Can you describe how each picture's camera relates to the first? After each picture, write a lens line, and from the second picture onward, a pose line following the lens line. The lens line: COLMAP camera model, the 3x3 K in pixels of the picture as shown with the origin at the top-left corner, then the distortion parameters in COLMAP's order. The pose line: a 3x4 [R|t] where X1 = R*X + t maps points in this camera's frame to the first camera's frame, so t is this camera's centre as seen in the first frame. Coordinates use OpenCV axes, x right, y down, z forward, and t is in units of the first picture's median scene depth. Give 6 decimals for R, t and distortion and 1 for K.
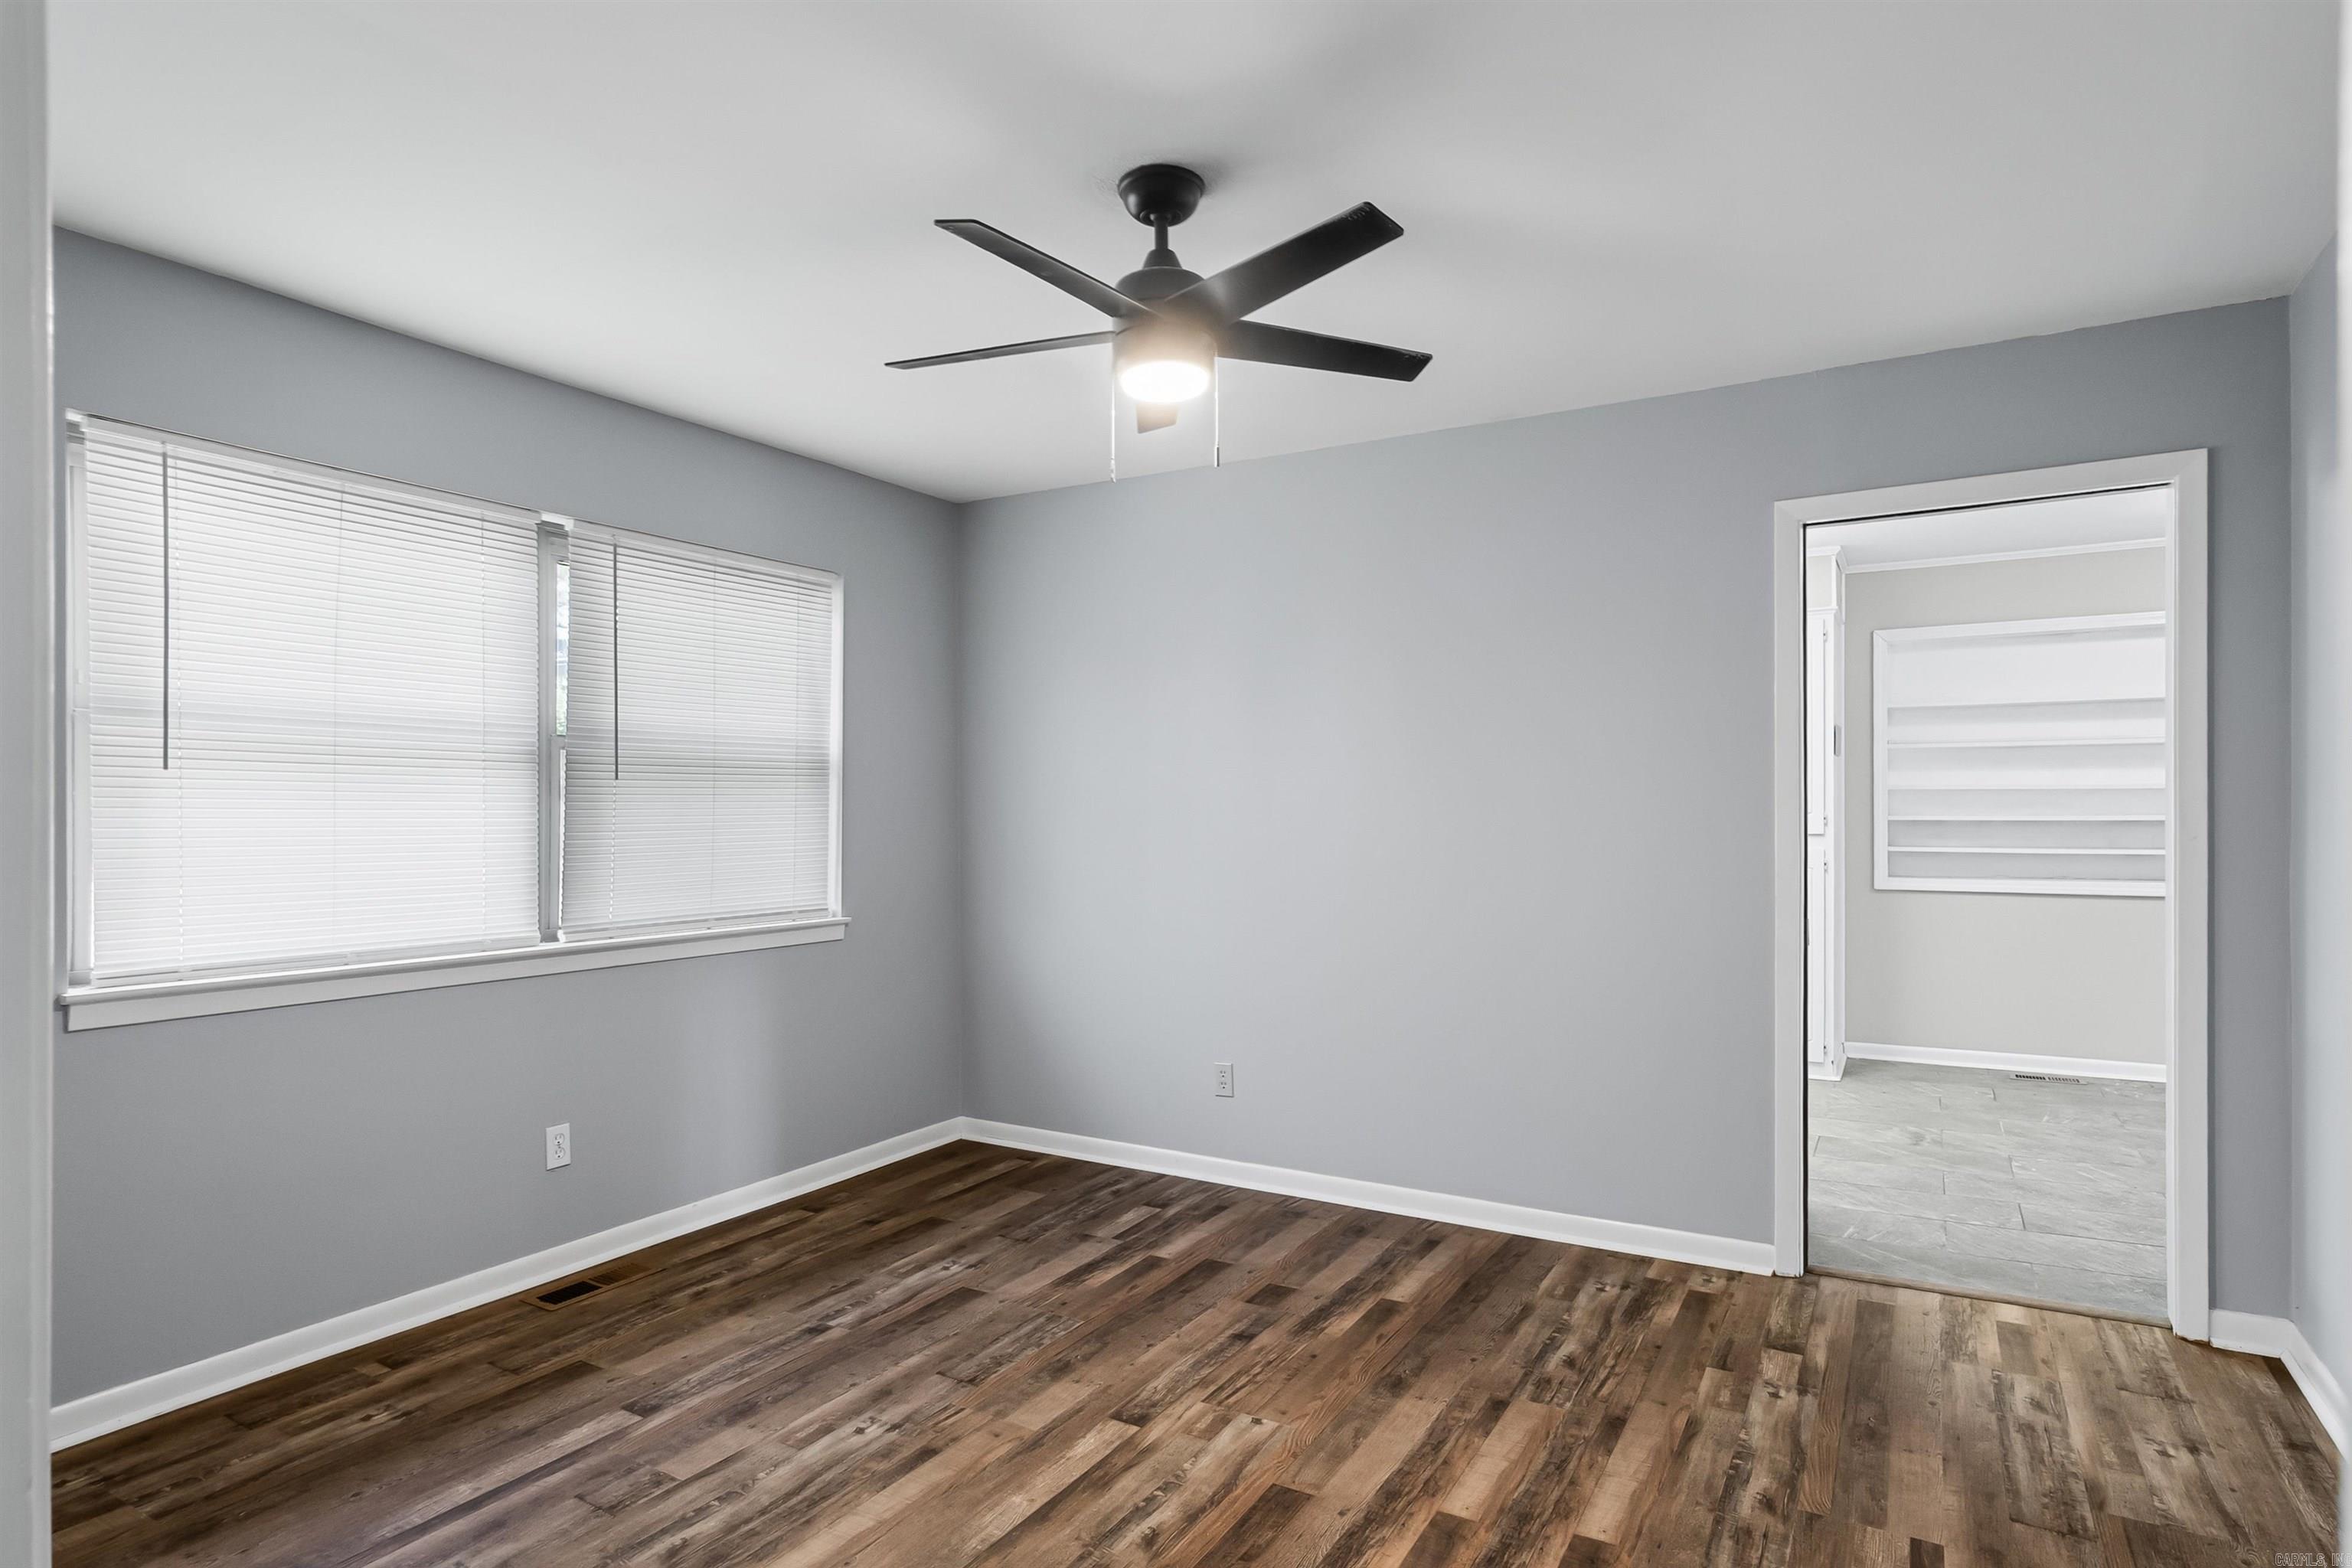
lens RADIAL K [[1240.5, 0, 1183.1], [0, 1240.5, 786.7], [0, 0, 1]] dist [-0.002597, 0.008040]
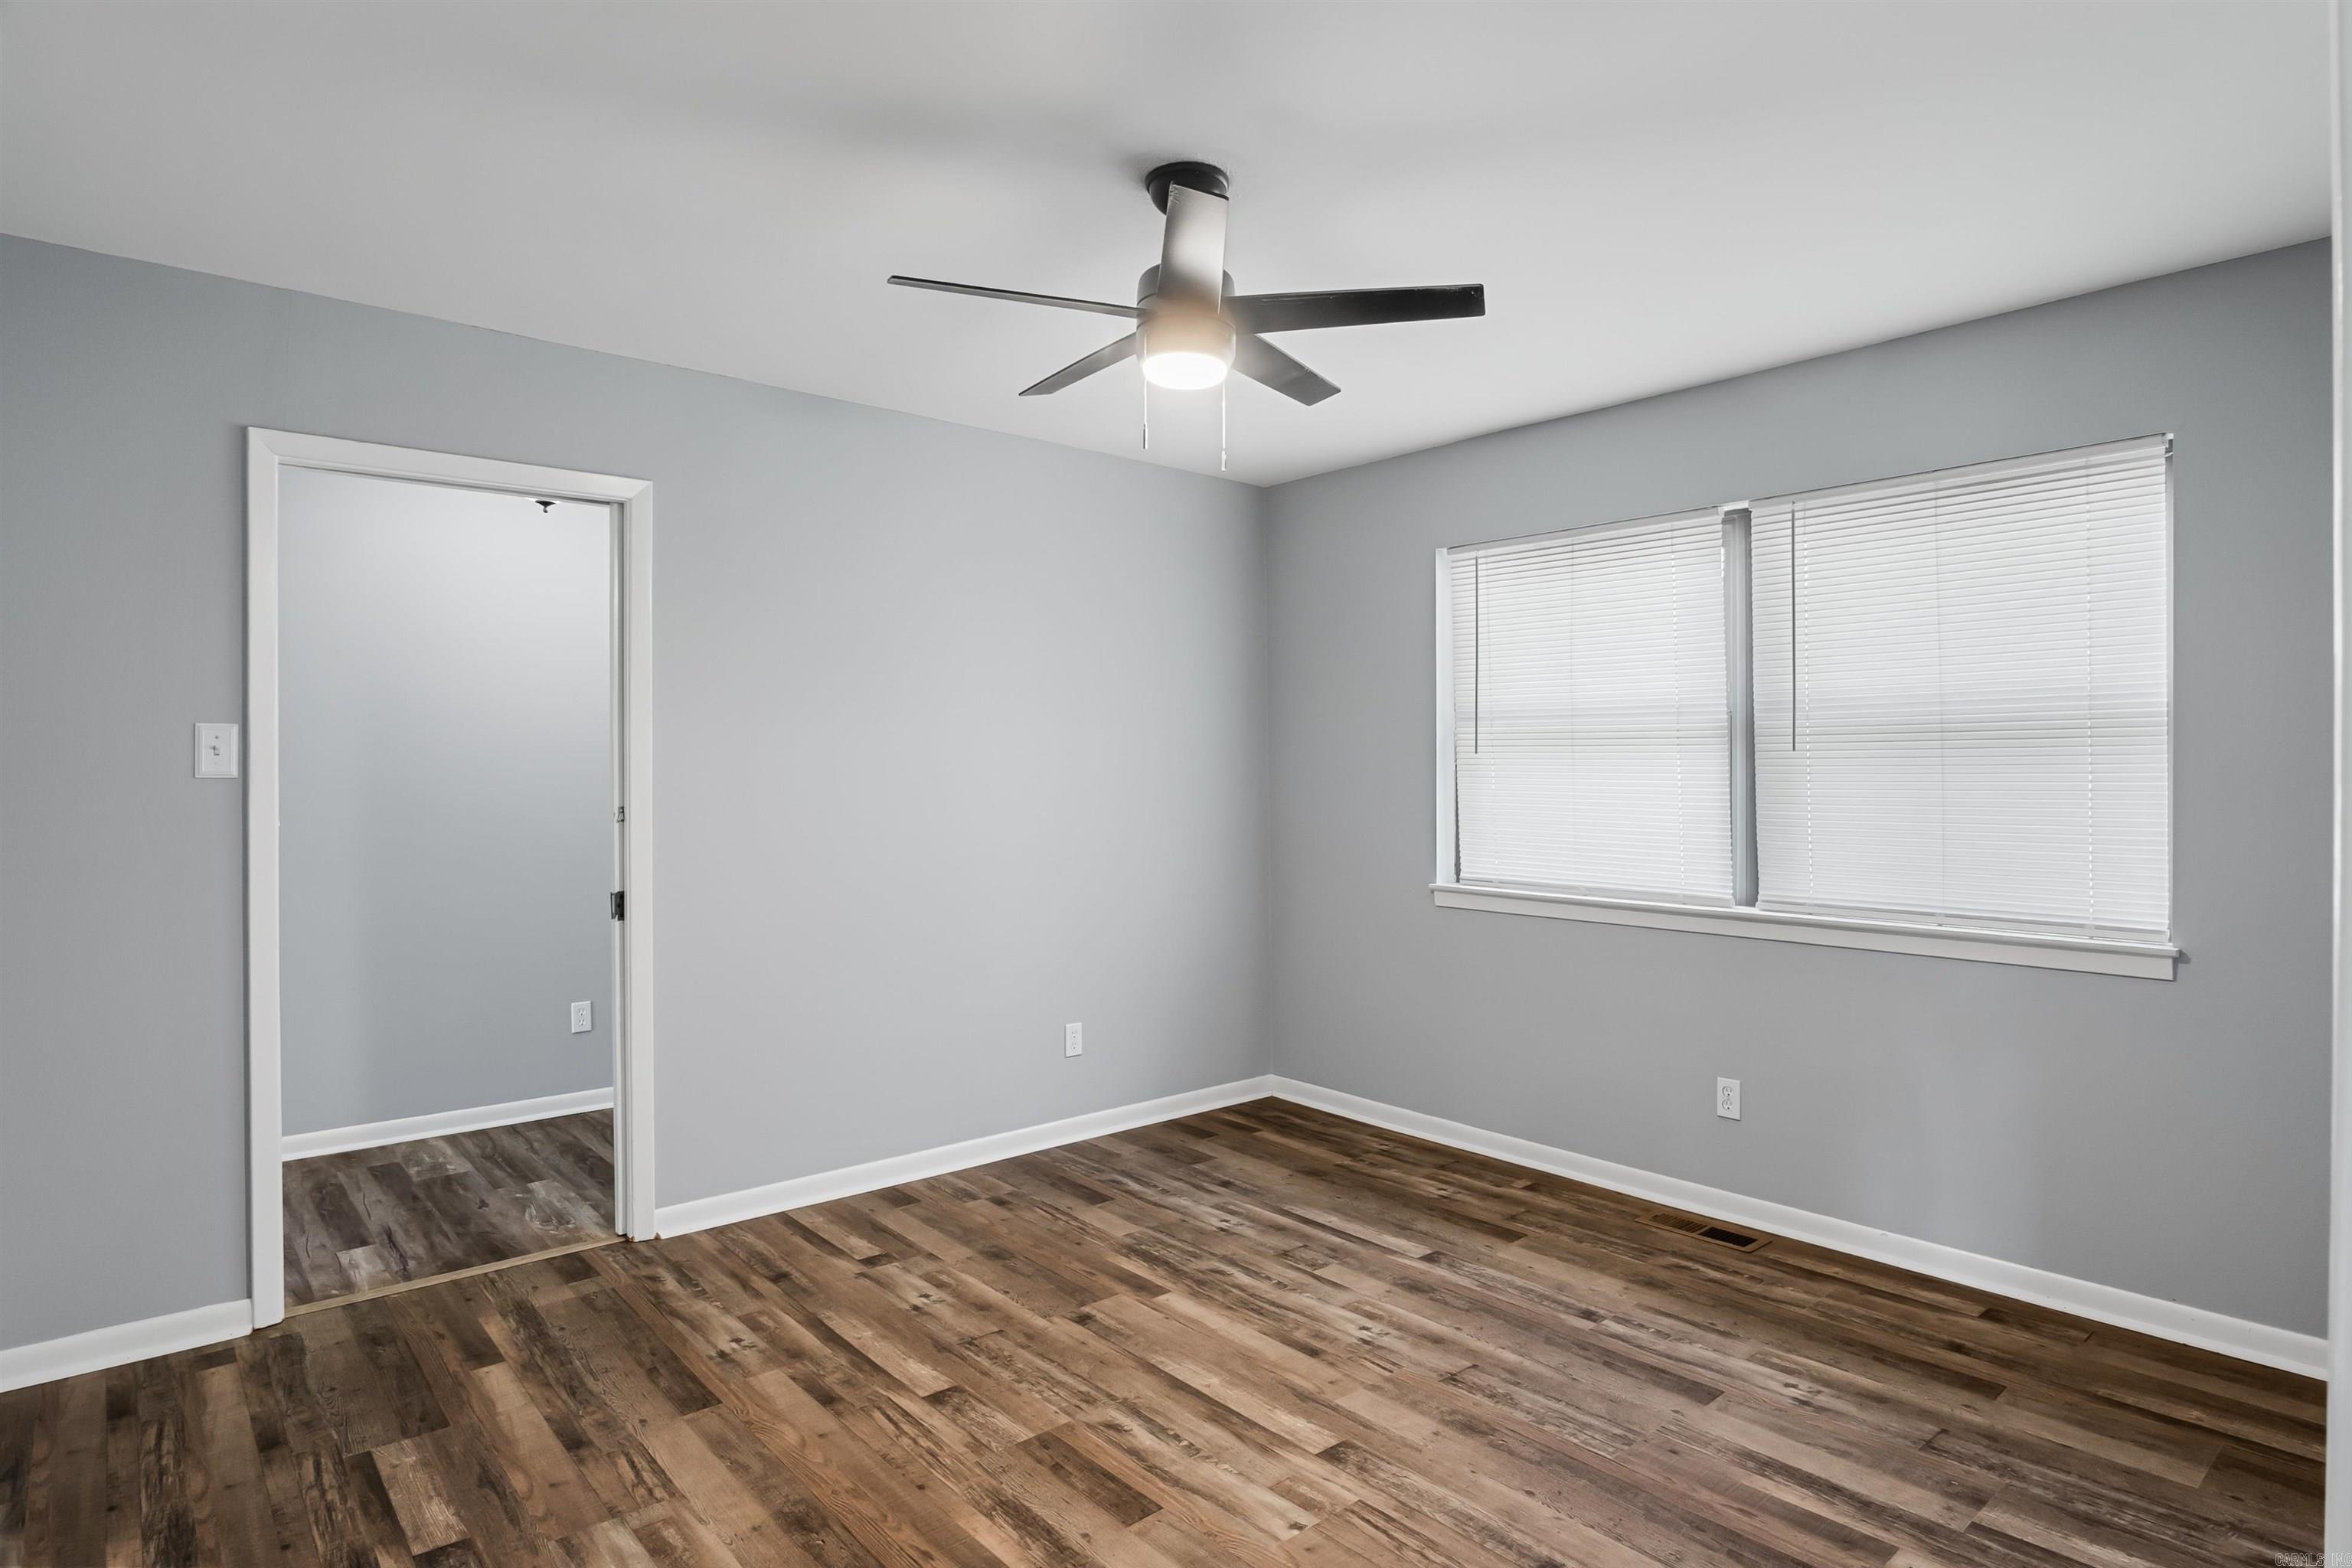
lens RADIAL K [[1275.8, 0, 1211.2], [0, 1275.8, 753.2], [0, 0, 1]] dist [-0.020557, 0.012155]
pose [[-0.297112, -0.013095, -0.954753, 0.794104], [0.017343, 0.999667, -0.019108, 0.009370], [0.954685, -0.022236, -0.296786, 1.075198]]
